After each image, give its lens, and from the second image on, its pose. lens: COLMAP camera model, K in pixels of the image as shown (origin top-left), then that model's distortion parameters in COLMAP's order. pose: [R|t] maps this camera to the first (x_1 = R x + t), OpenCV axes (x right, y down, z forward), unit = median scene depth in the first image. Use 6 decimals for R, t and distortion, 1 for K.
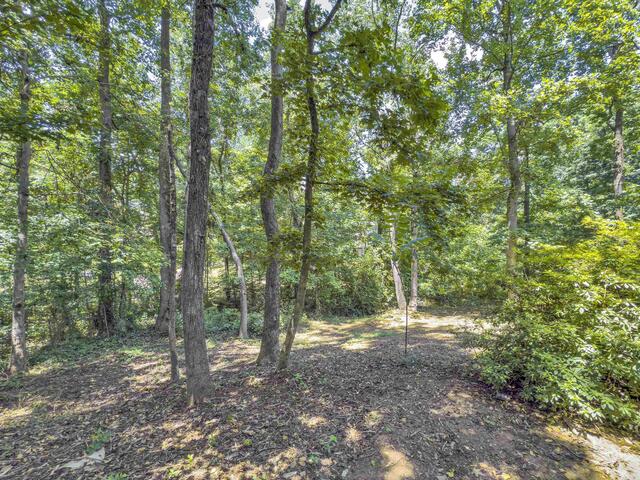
lens RADIAL K [[289.0, 0, 322.5], [0, 289.0, 239.8], [0, 0, 1]] dist [0.001357, -0.004759]
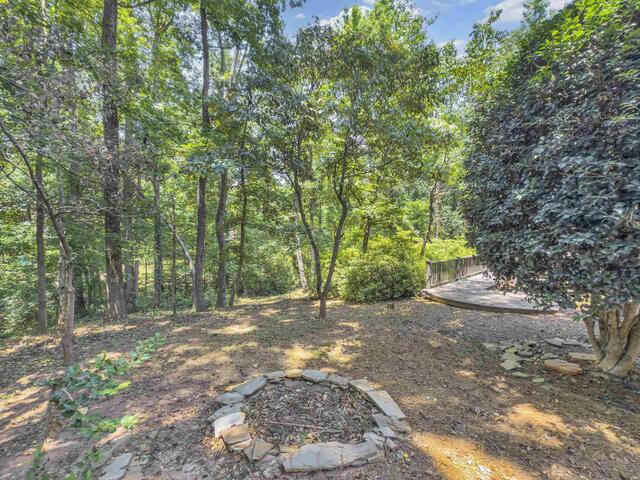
lens RADIAL K [[289.0, 0, 322.5], [0, 289.0, 239.8], [0, 0, 1]] dist [0.001357, -0.004759]
pose [[0.967345, -0.003981, 0.253434, -0.007117], [-0.001989, 0.999727, 0.023297, -0.043149], [-0.253457, -0.023040, 0.967072, -0.428248]]
